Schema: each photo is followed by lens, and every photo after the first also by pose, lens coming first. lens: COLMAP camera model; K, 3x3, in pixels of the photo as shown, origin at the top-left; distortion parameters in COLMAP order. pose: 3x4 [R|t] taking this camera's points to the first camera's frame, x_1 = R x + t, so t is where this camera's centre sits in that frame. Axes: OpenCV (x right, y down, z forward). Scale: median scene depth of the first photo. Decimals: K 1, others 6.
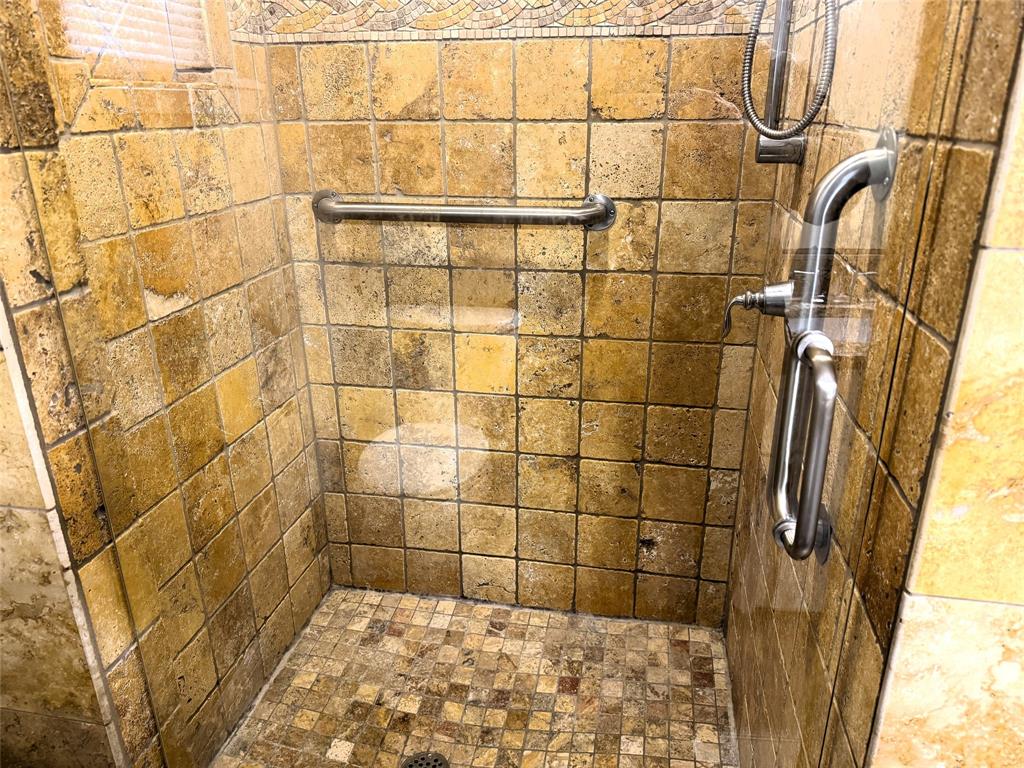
lens RADIAL K [[719.9, 0, 516.6], [0, 719.9, 386.8], [0, 0, 1]] dist [0.060102, -0.068817]
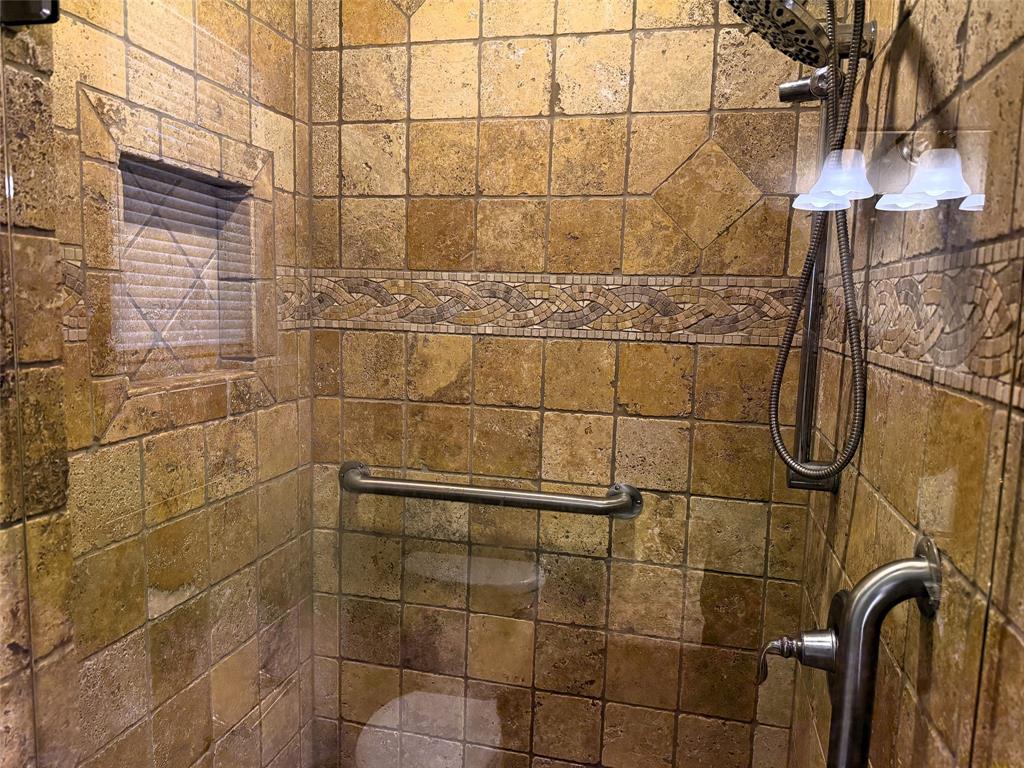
lens RADIAL K [[719.9, 0, 512.1], [0, 719.9, 390.3], [0, 0, 1]] dist [0.060102, -0.068817]
pose [[0.997190, 0.042212, -0.061886, 0.016556], [-0.056124, 0.968159, -0.243965, -0.144607], [0.049617, 0.246752, 0.967808, 0.016333]]
